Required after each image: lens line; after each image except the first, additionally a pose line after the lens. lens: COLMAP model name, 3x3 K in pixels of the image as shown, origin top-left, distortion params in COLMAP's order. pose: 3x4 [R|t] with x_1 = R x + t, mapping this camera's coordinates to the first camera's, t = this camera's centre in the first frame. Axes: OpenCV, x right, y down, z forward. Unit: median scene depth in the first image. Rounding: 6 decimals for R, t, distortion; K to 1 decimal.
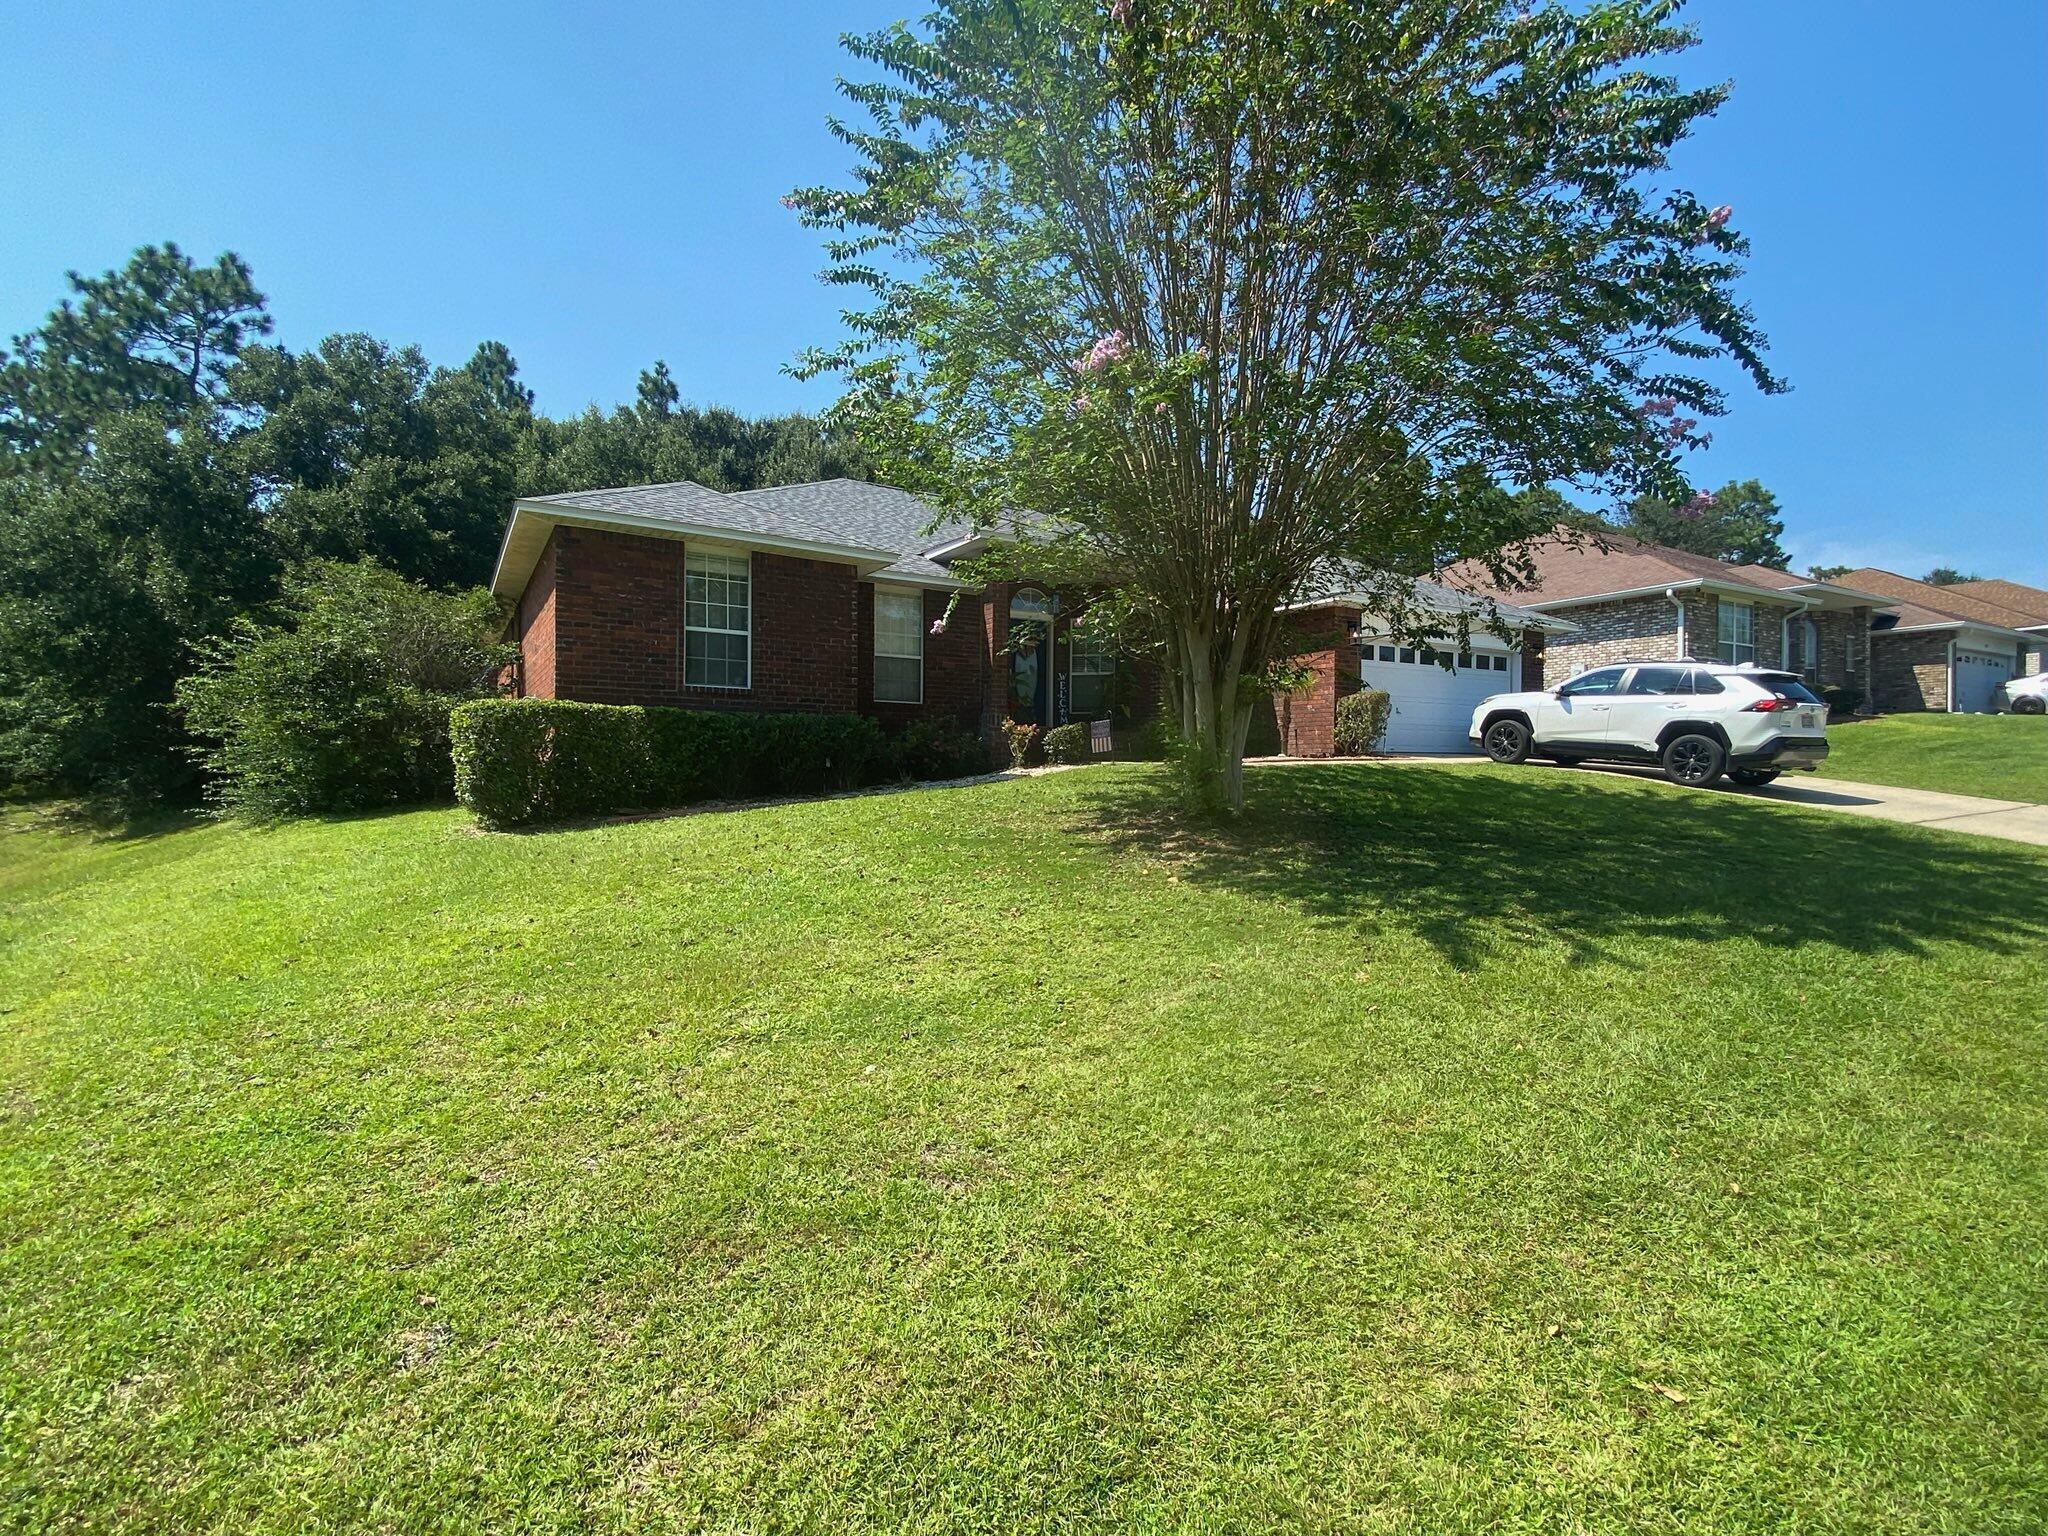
lens RADIAL K [[913.5, 0, 993.8], [0, 913.5, 765.3], [0, 0, 1]] dist [0.002984, -0.011298]
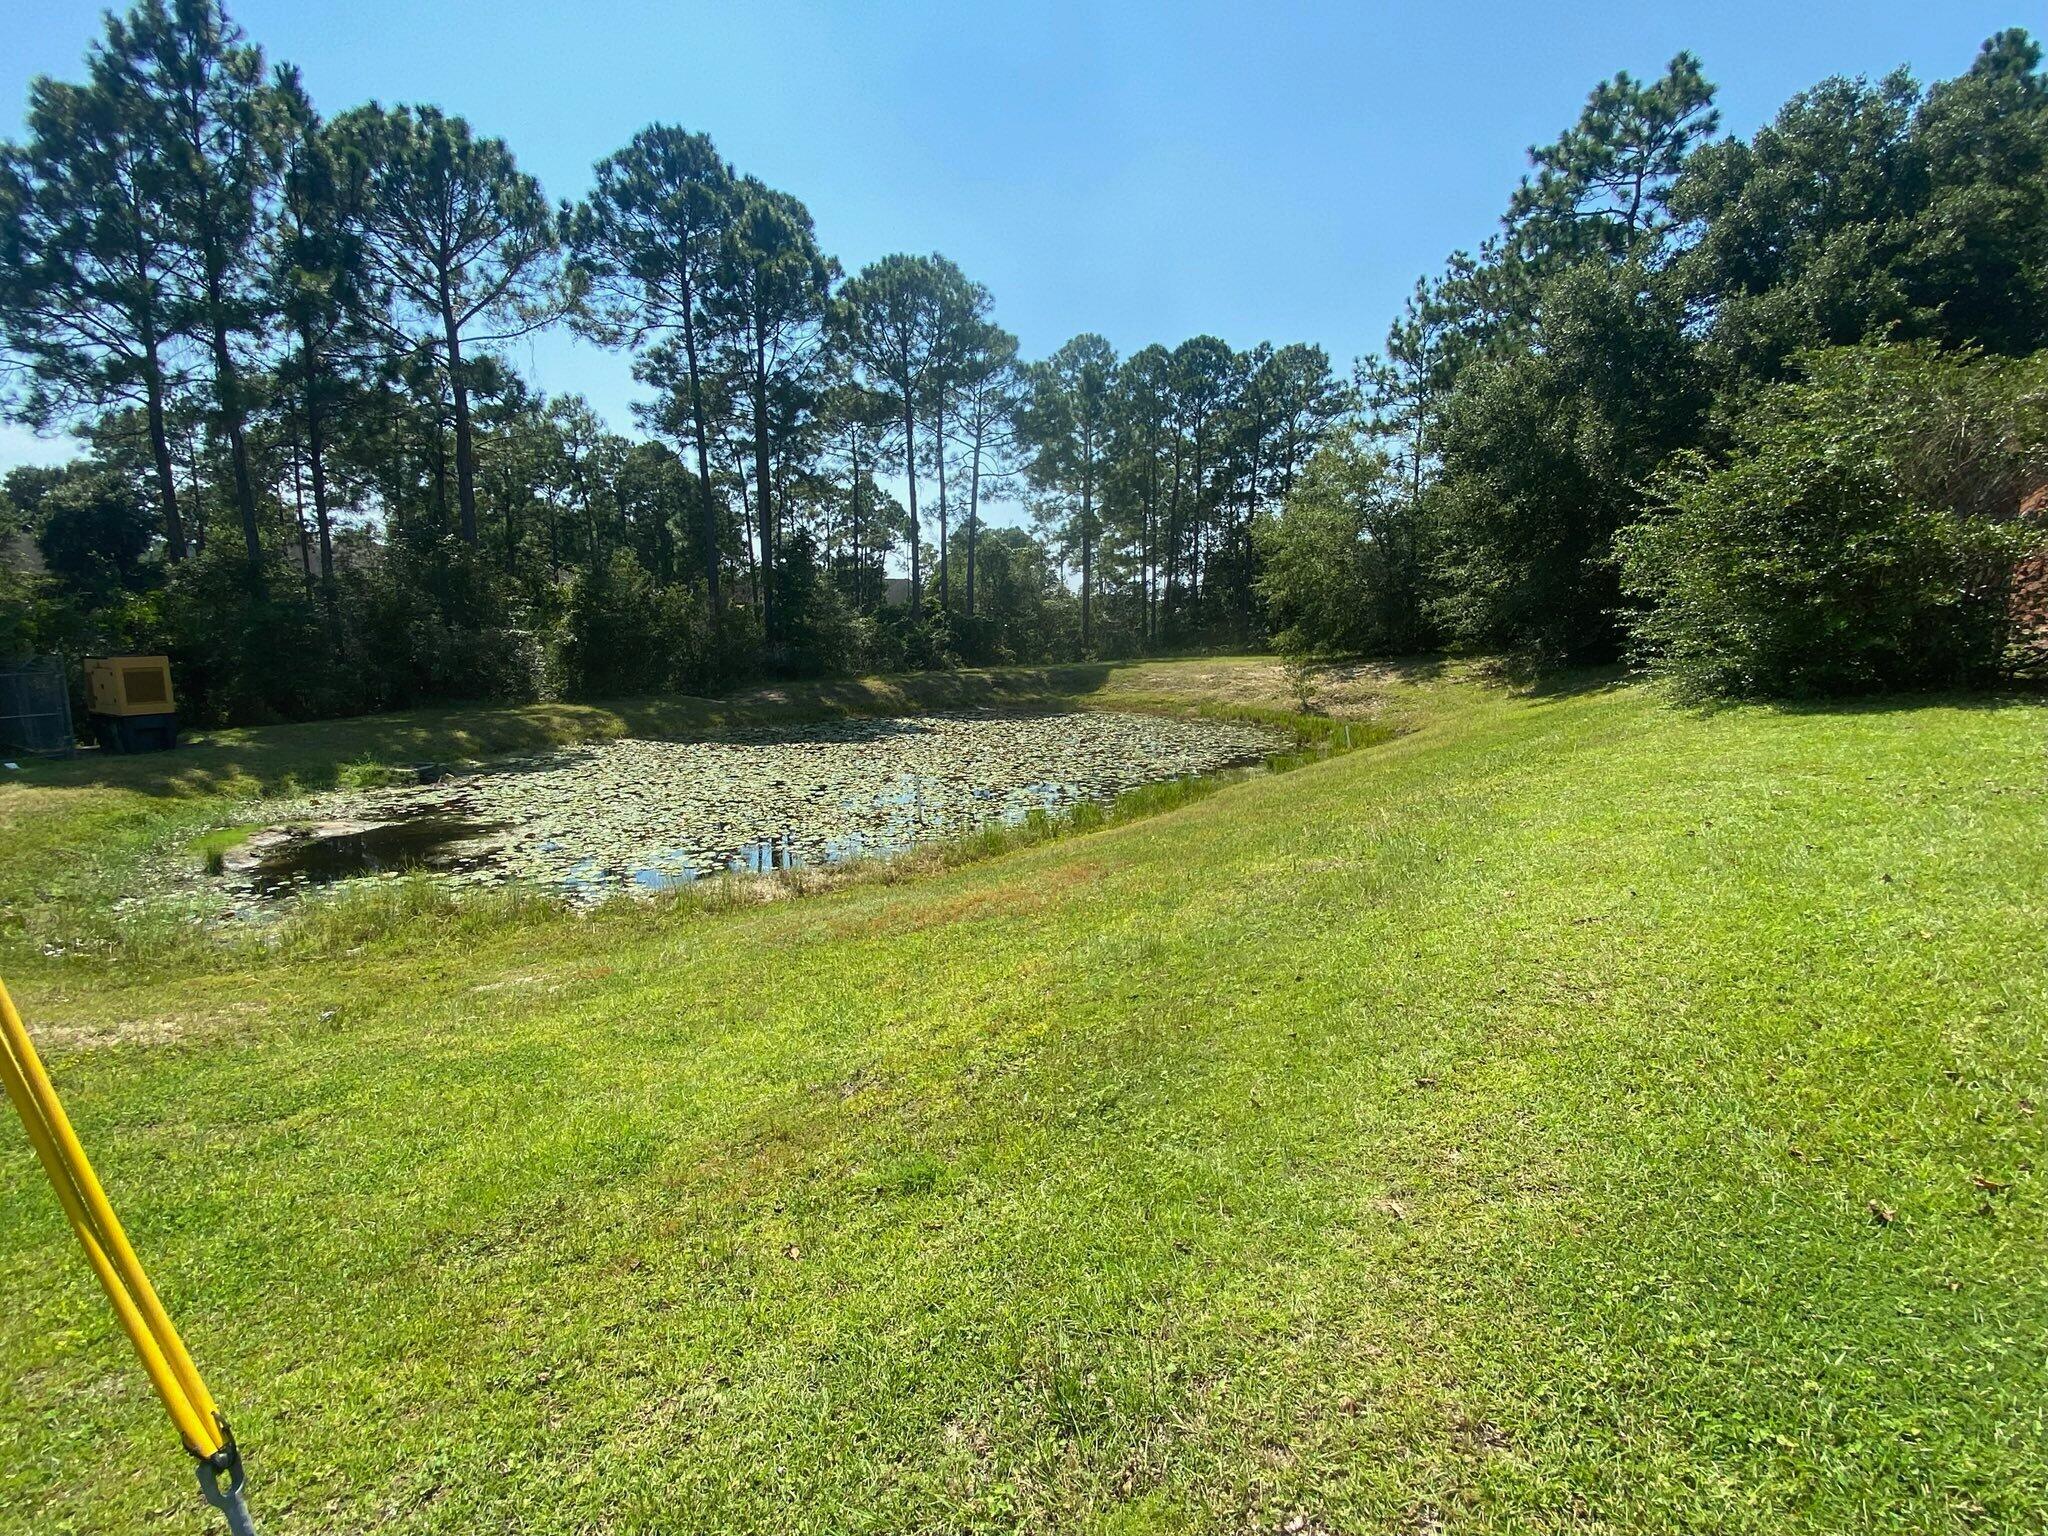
lens RADIAL K [[913.5, 0, 993.8], [0, 913.5, 765.3], [0, 0, 1]] dist [0.002984, -0.011298]
pose [[0.277149, 0.150114, -0.949028, -0.088376], [-0.002425, 0.987826, 0.155543, -0.003059], [0.960824, -0.040807, 0.274139, 0.080169]]
